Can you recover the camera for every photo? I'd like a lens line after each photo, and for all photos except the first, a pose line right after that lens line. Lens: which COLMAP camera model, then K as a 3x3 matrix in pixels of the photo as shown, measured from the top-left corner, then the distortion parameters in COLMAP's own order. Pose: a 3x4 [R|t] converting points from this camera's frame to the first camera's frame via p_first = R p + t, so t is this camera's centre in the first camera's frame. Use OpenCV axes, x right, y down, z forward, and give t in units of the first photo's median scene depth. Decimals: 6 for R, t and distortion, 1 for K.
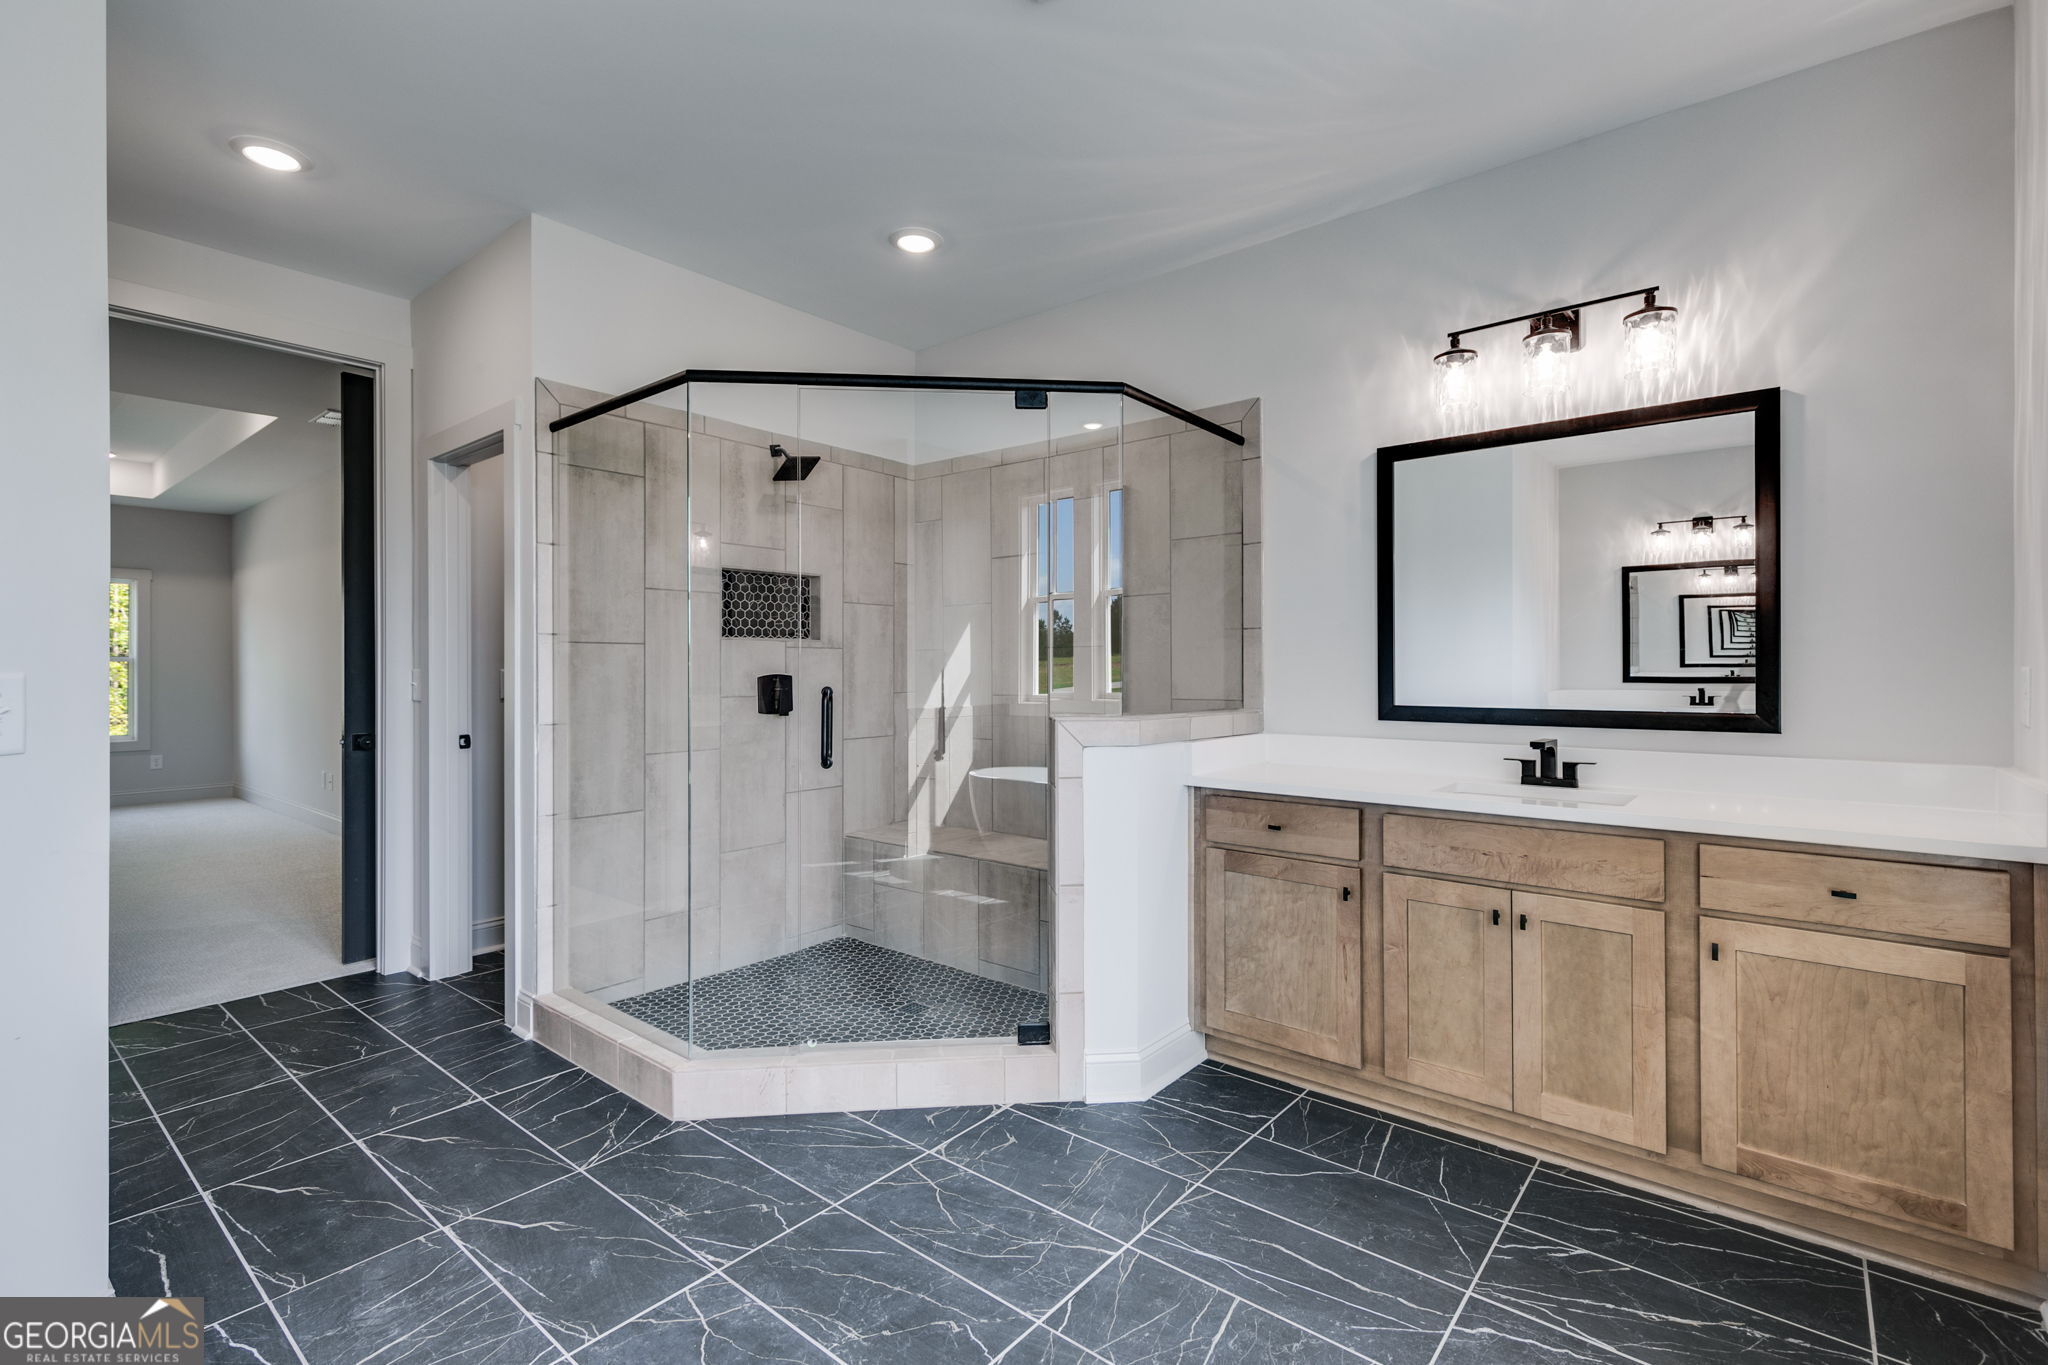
lens RADIAL K [[923.3, 0, 1029.0], [0, 923.3, 670.0], [0, 0, 1]] dist [0.009352, -0.002385]
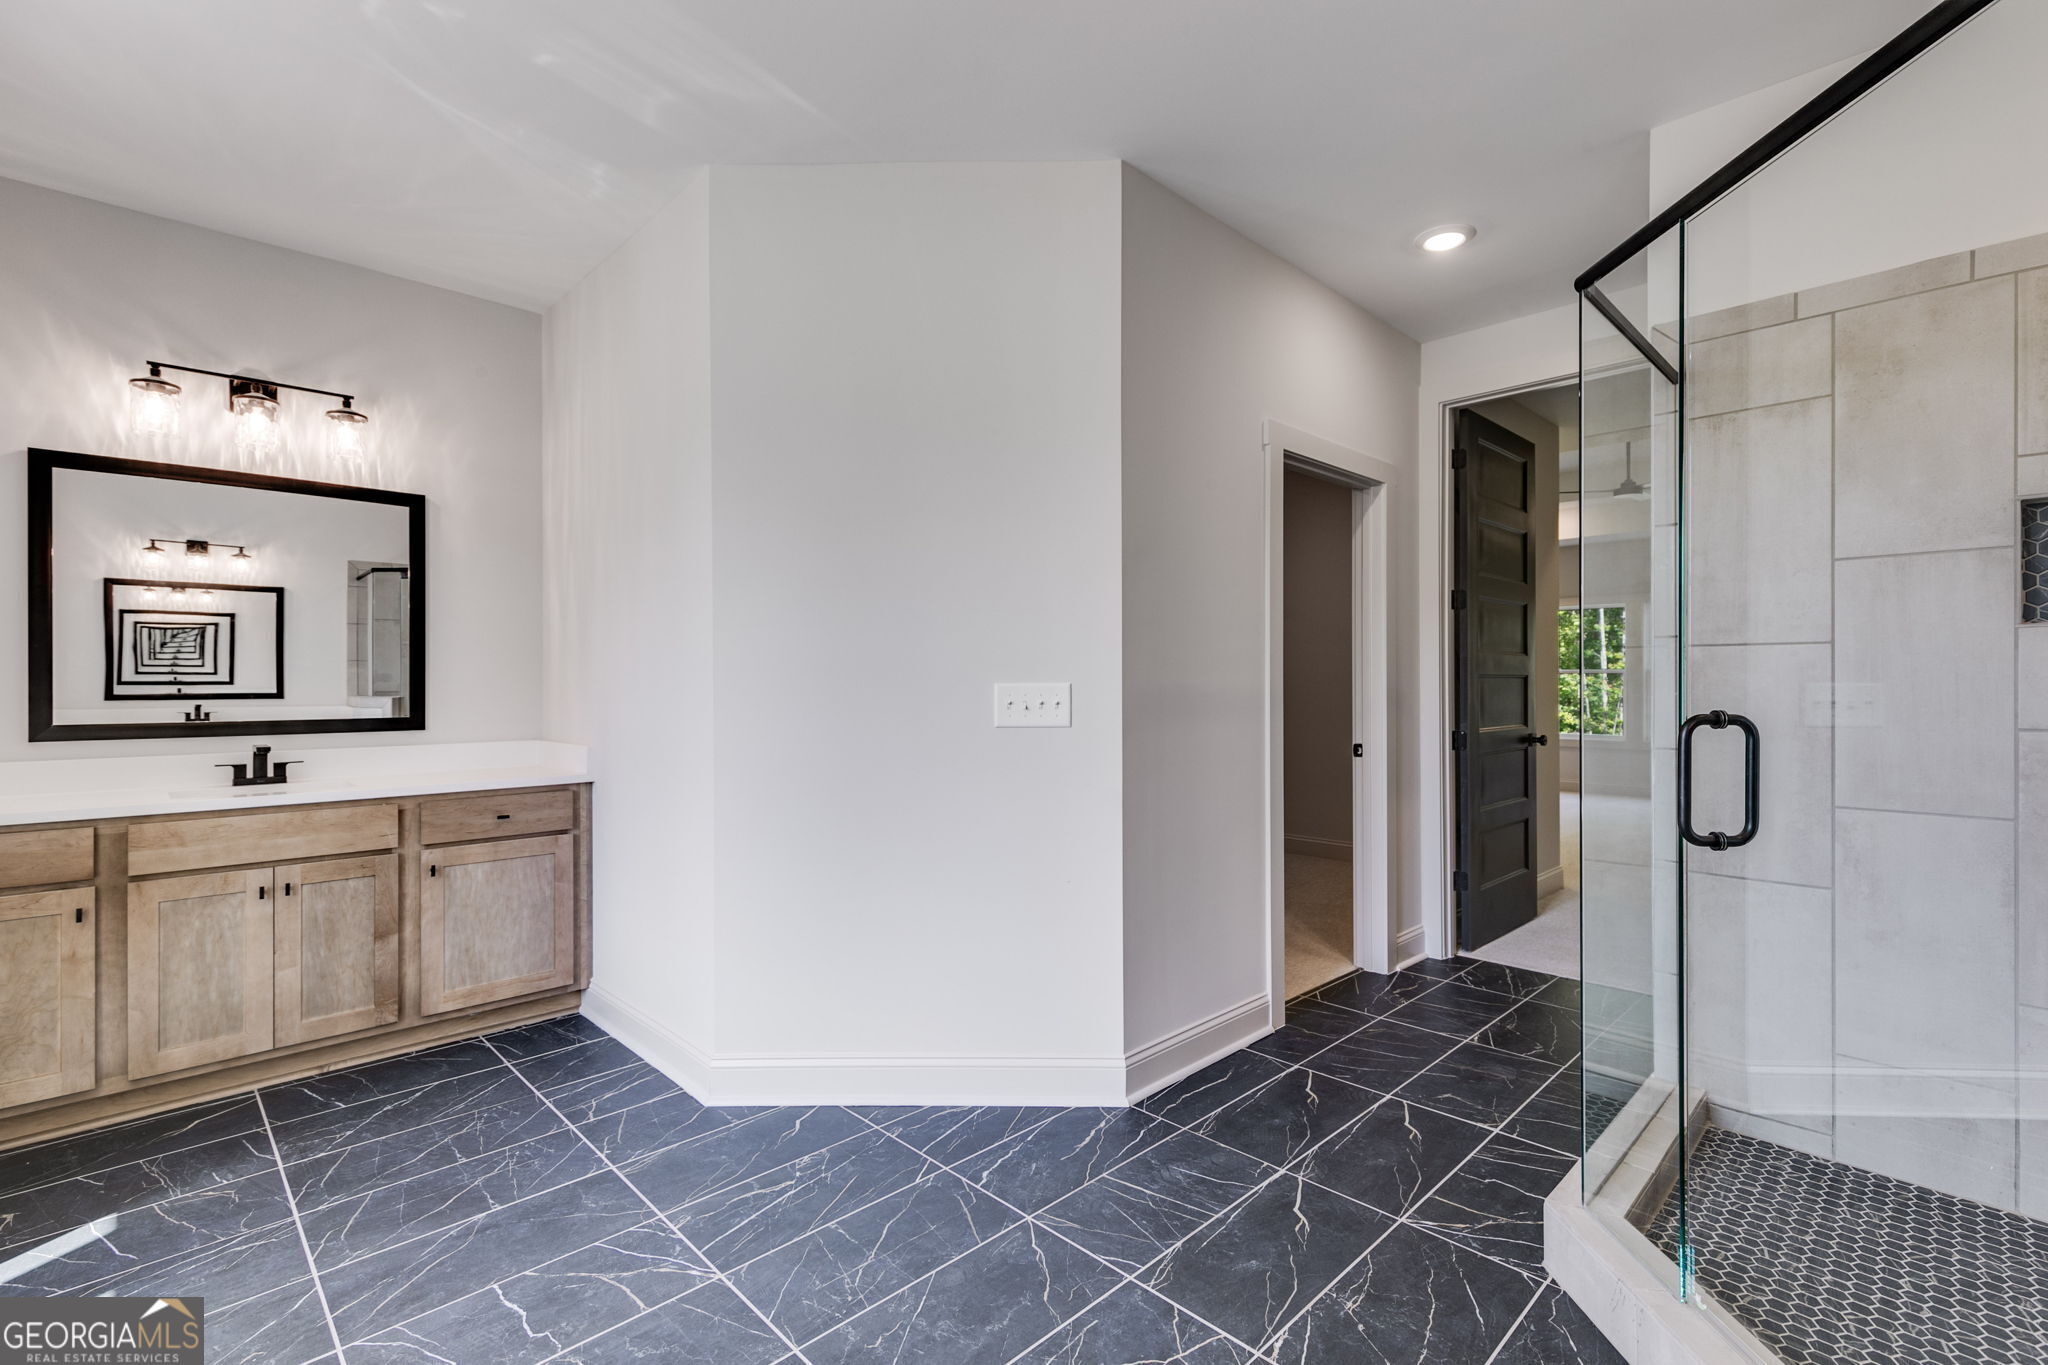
lens RADIAL K [[923.3, 0, 1030.8], [0, 923.3, 682.0], [0, 0, 1]] dist [0.009352, -0.002385]
pose [[-0.108095, 0.001165, -0.994140, 0.410198], [-0.001470, 0.999998, 0.001332, 0.000730], [0.994140, 0.001605, -0.108093, 0.628151]]
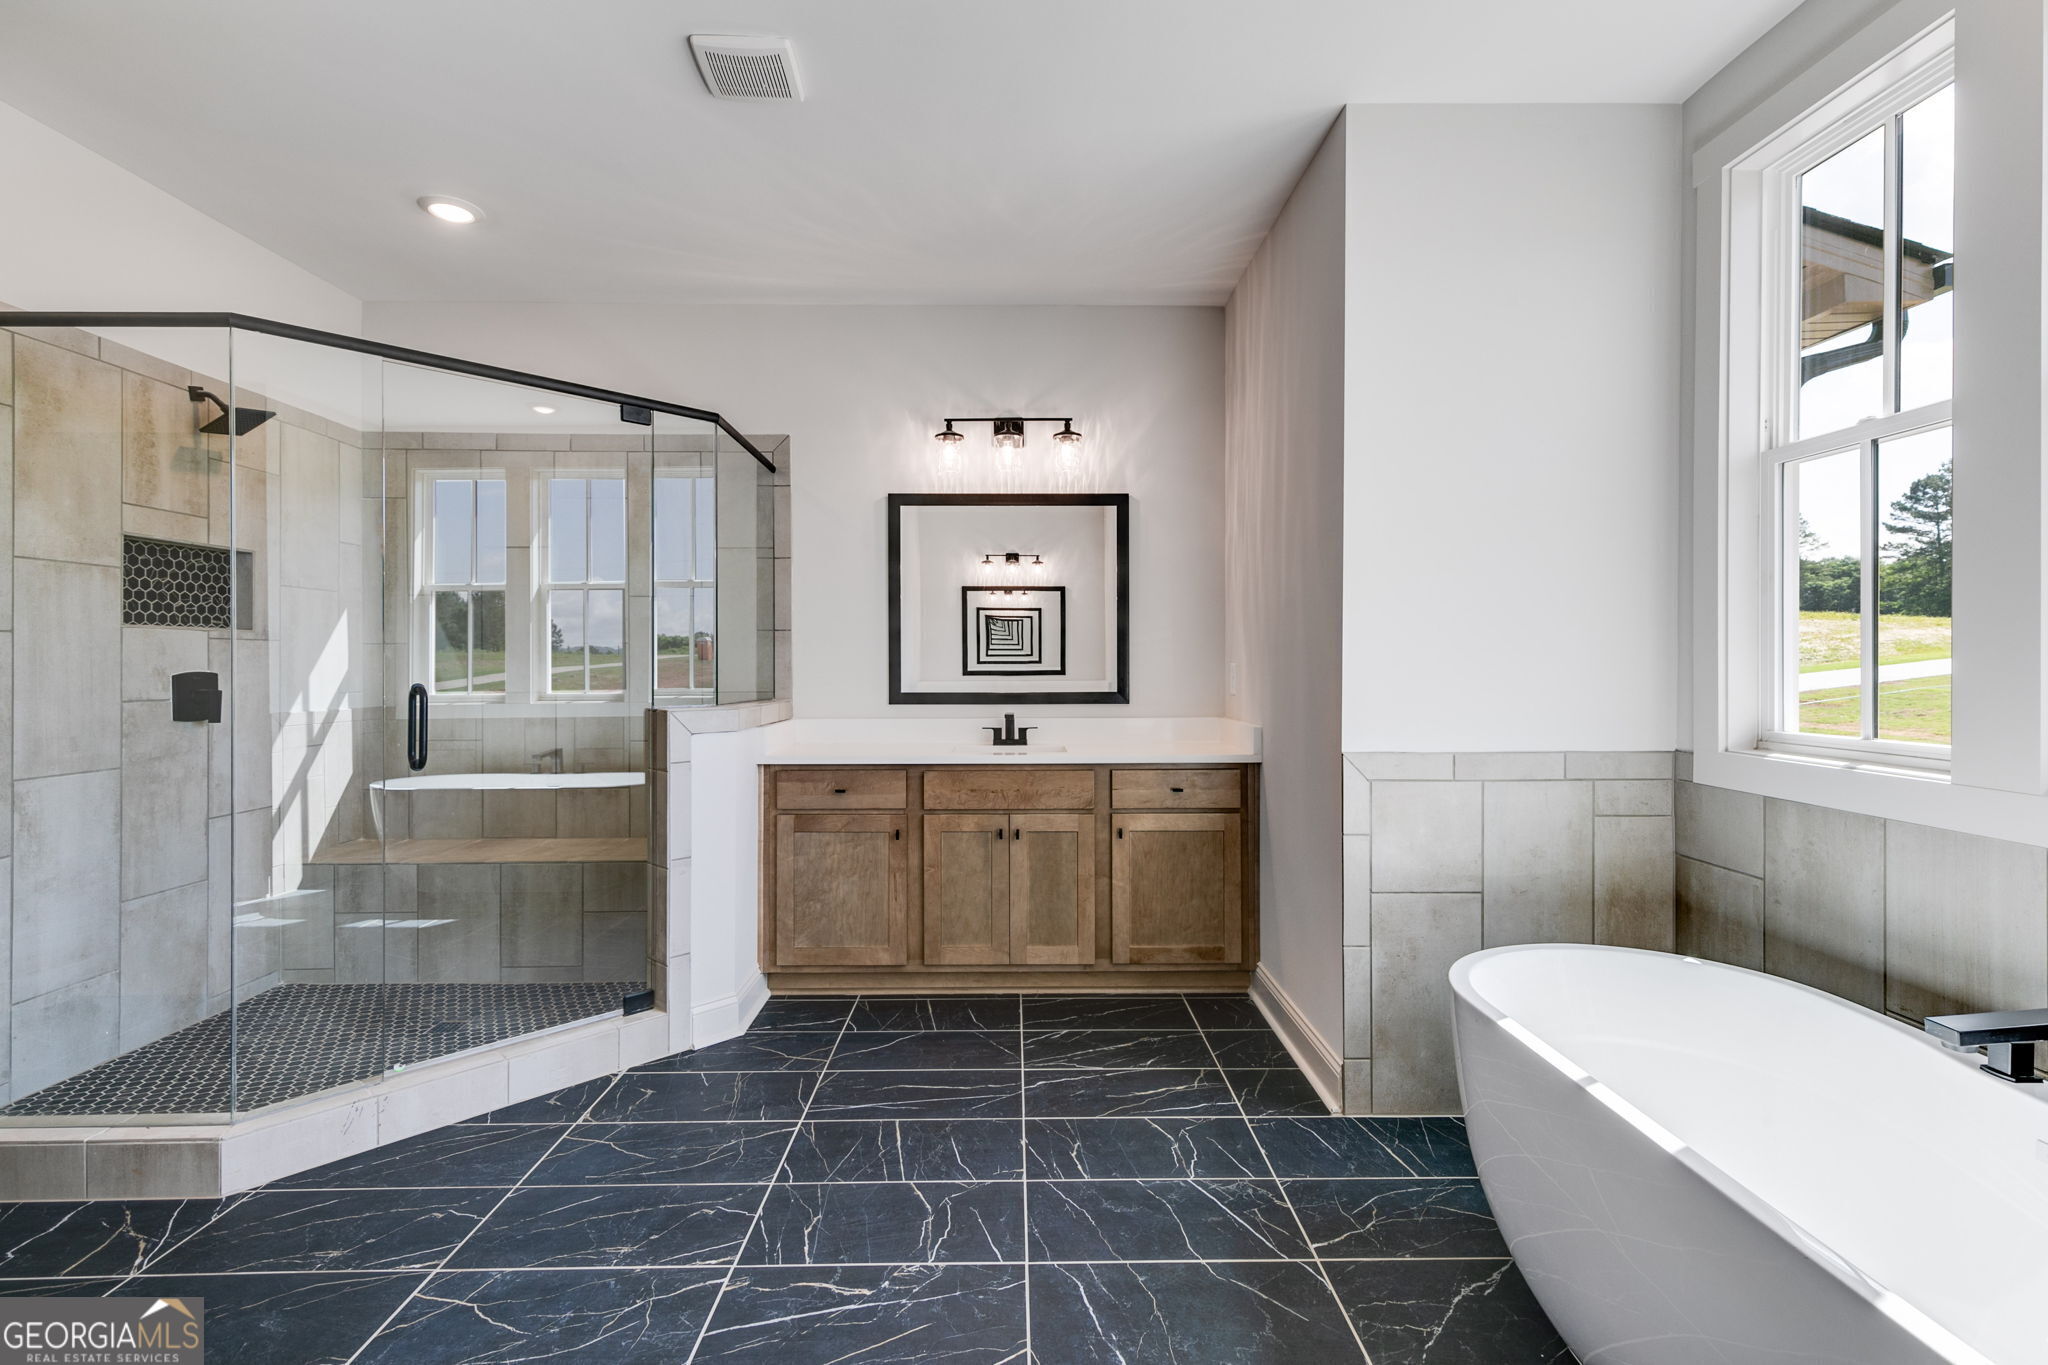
lens RADIAL K [[923.3, 0, 1027.4], [0, 923.3, 663.4], [0, 0, 1]] dist [0.009352, -0.002385]
pose [[0.761022, 0.000413, 0.648726, -0.357896], [0.001659, 0.999995, -0.002583, 0.001033], [-0.648724, 0.003042, 0.761017, -0.121525]]
